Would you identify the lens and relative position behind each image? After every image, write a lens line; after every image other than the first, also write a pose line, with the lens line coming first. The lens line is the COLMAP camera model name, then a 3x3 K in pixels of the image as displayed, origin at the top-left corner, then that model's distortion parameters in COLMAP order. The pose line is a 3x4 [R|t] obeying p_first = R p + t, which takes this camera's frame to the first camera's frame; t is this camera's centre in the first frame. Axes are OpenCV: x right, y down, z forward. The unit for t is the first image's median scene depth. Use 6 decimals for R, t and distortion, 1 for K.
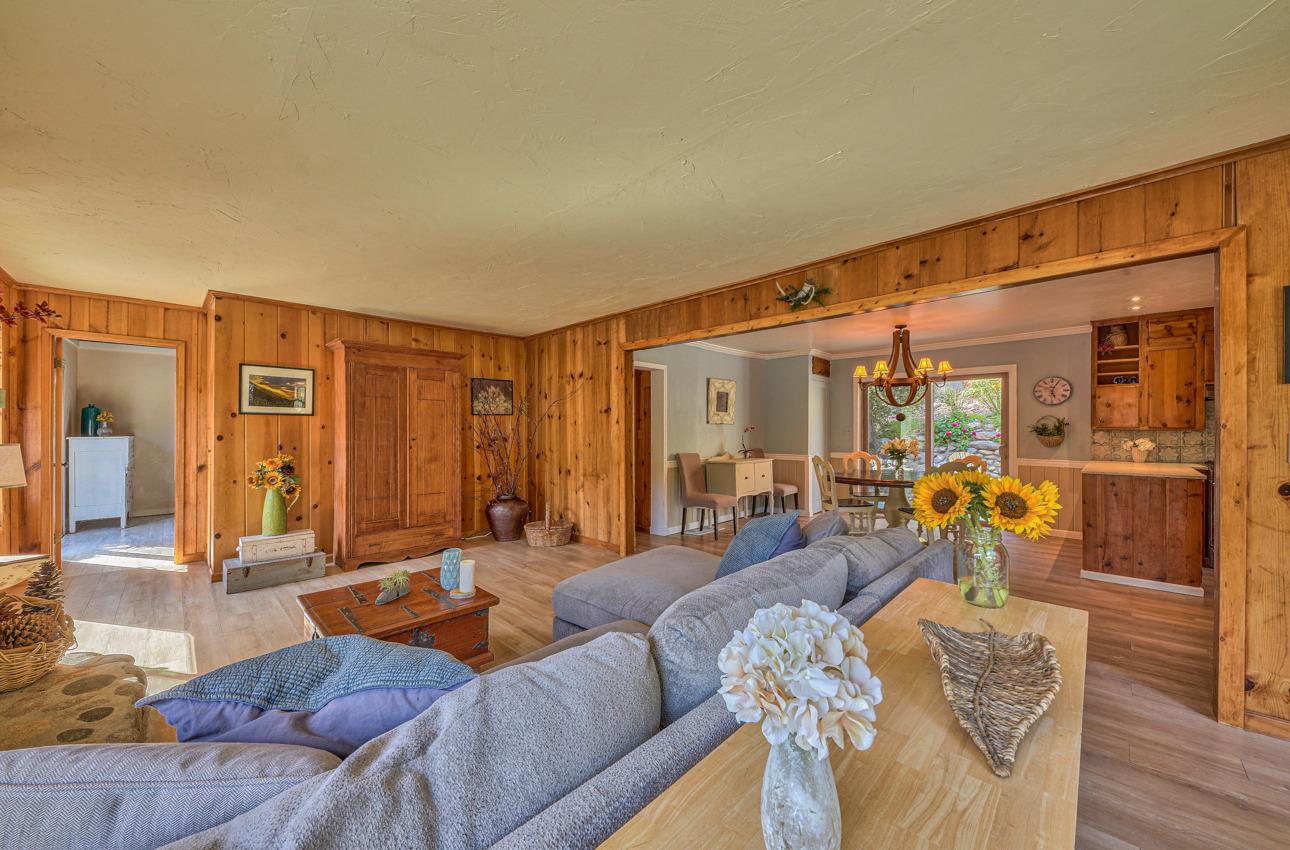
lens RADIAL K [[466.6, 0, 636.5], [0, 466.6, 427.0], [0, 0, 1]] dist [-0.004581, -0.000456]
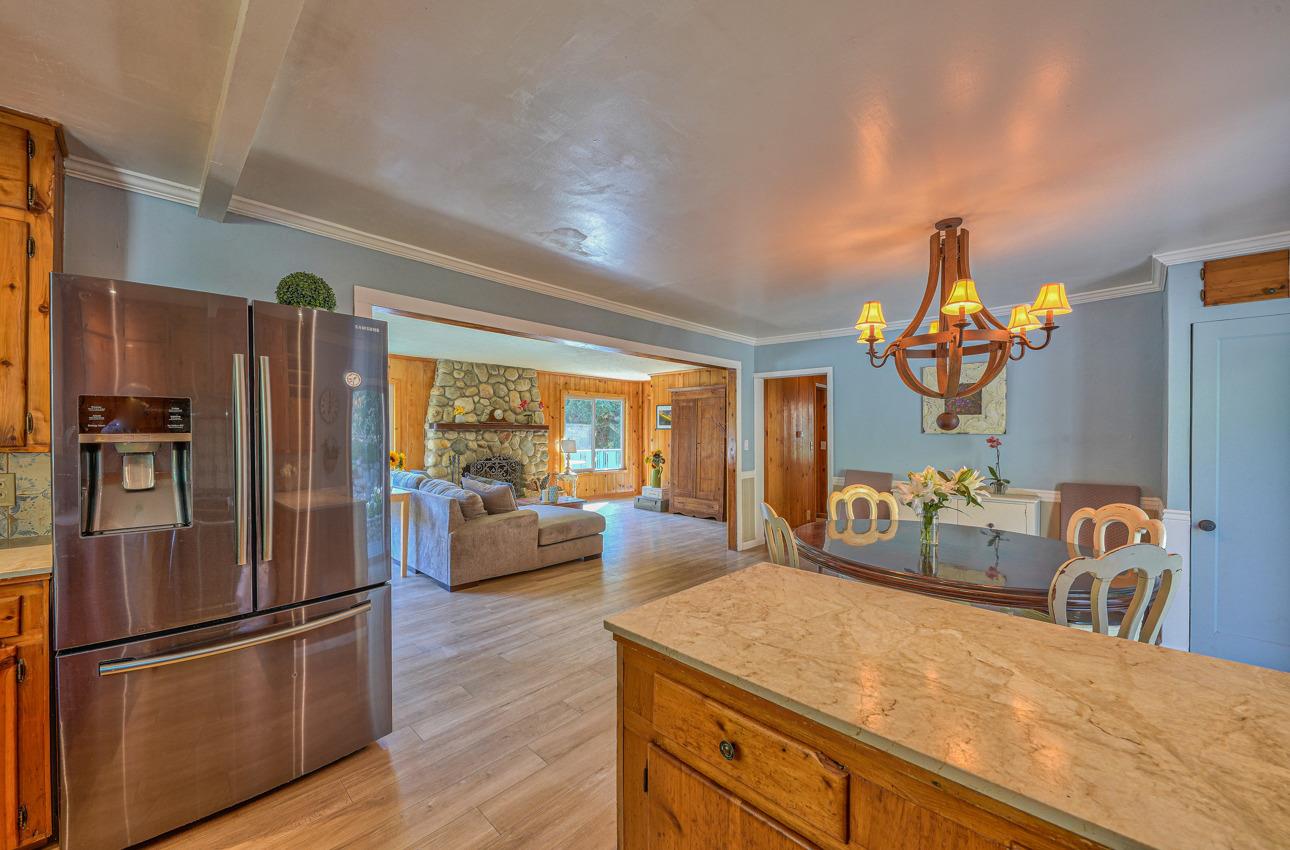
lens RADIAL K [[489.3, 0, 642.3], [0, 489.3, 428.9], [0, 0, 1]] dist [-0.000098, 0.000061]
pose [[0.005193, -0.008109, -0.999954, 1.151724], [-0.001463, 0.999966, -0.008116, -0.009352], [0.999985, 0.001505, 0.005181, 0.763556]]
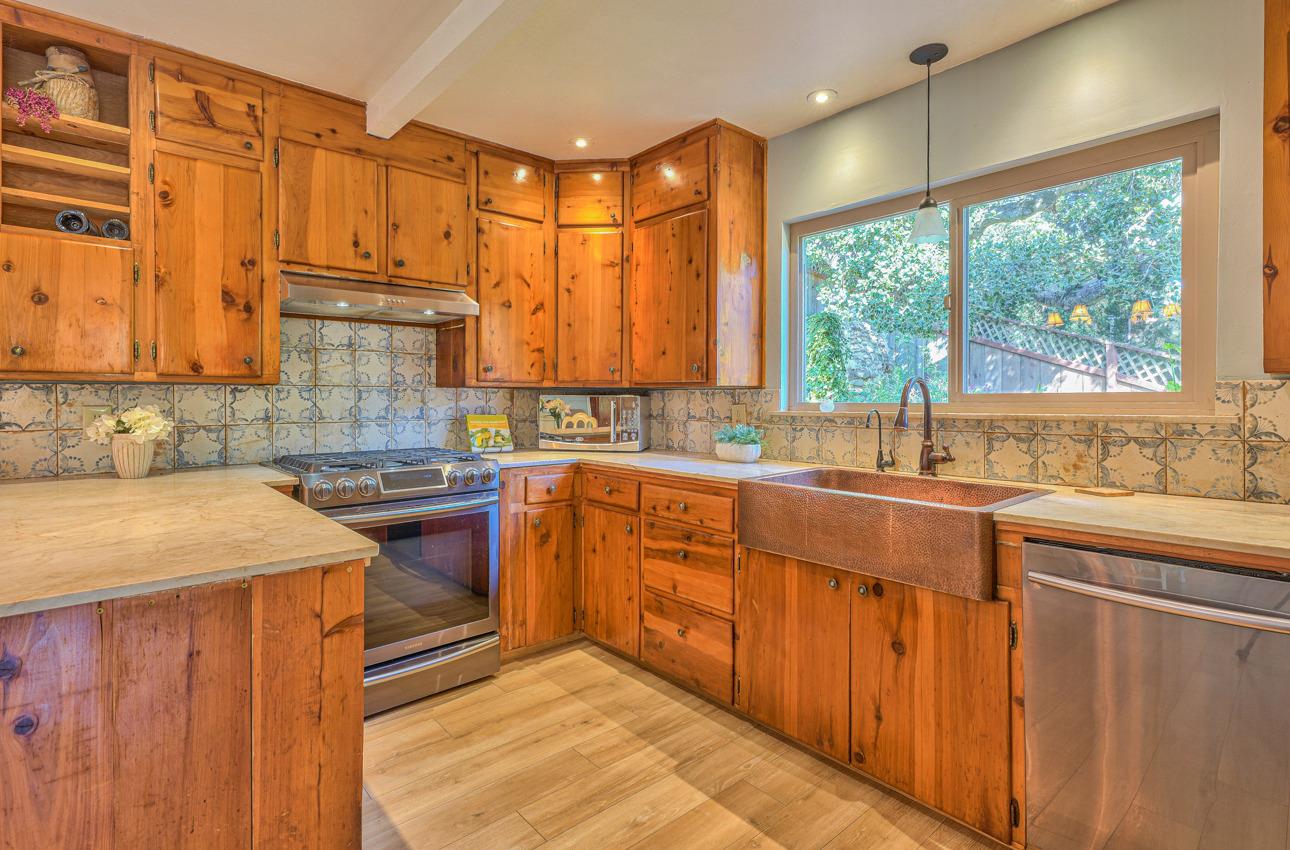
lens RADIAL K [[624.1, 0, 656.3], [0, 624.1, 401.5], [0, 0, 1]] dist [0.014485, -0.003614]
pose [[0.043901, -0.005387, 0.999021, 0.657371], [0.001313, 0.999985, 0.005335, 0.019034], [-0.999035, 0.001077, 0.043908, 0.612623]]
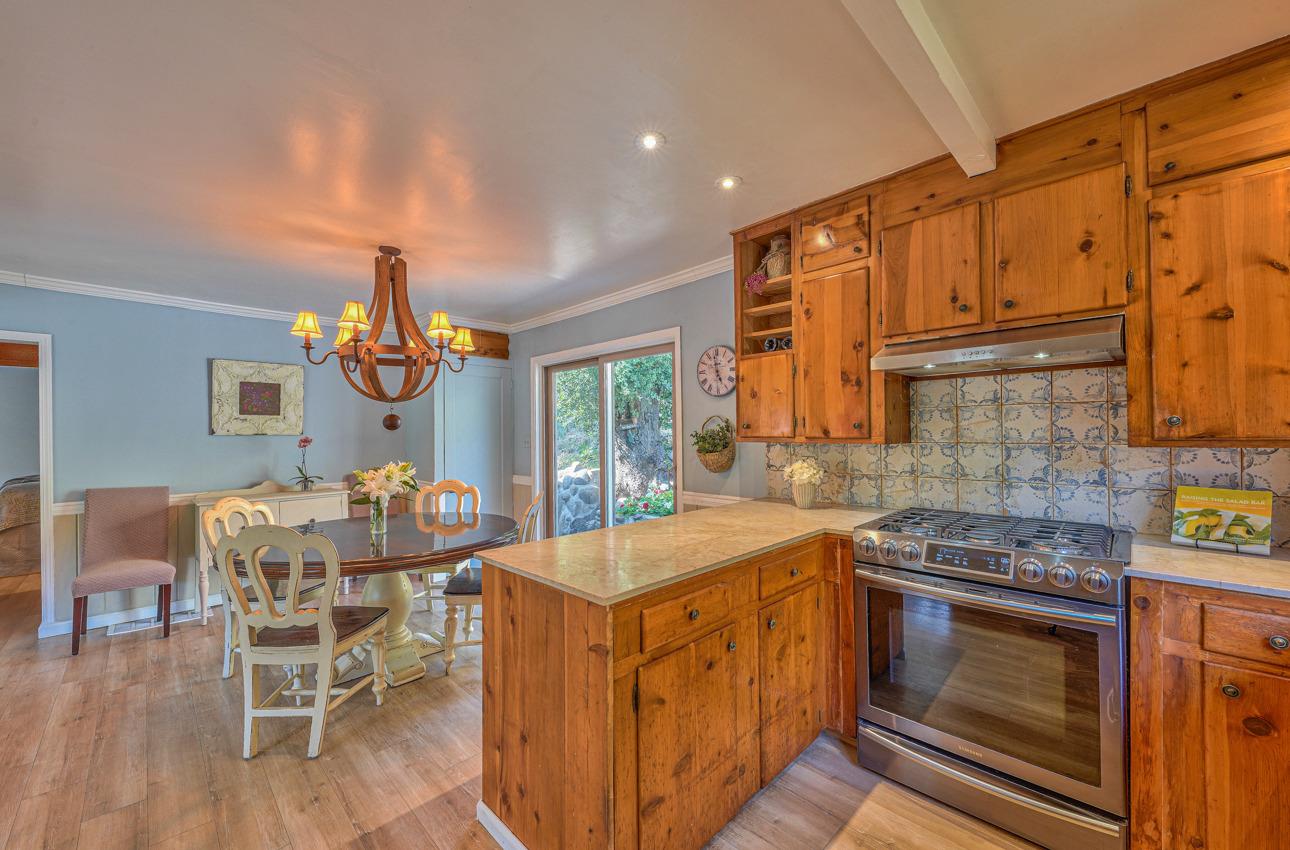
lens RADIAL K [[499.3, 0, 639.0], [0, 499.3, 427.2], [0, 0, 1]] dist [0.003203, -0.000618]
pose [[0.999947, -0.010195, 0.001479, 0.930835], [0.010207, 0.999910, -0.008716, -0.007734], [-0.001390, 0.008730, 0.999961, 0.474817]]
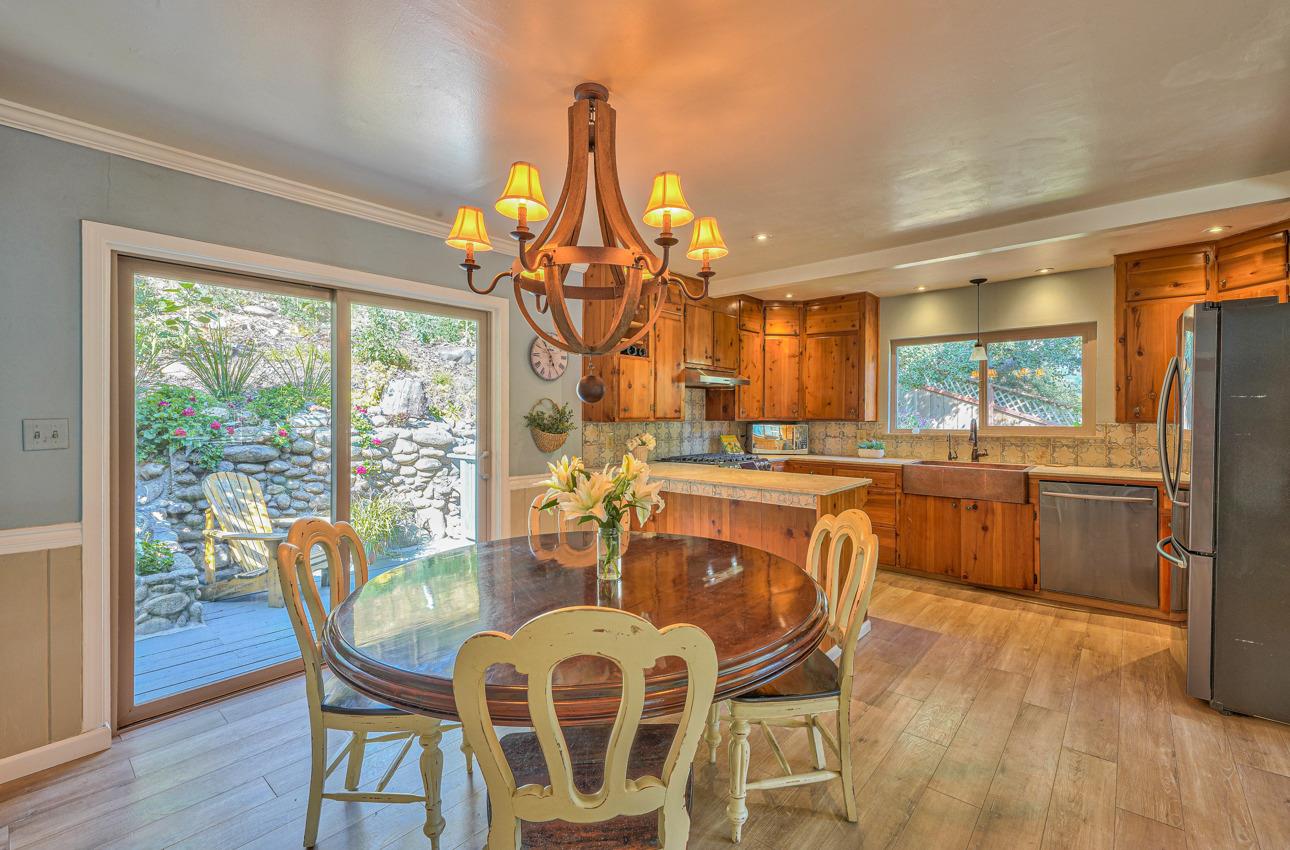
lens RADIAL K [[552.5, 0, 642.4], [0, 552.5, 415.1], [0, 0, 1]] dist [0.002057, -0.000694]
pose [[-0.074878, 0.001024, 0.997192, 0.216556], [0.000717, 0.999999, -0.000973, -0.003176], [-0.997192, 0.000643, -0.074879, 1.089701]]
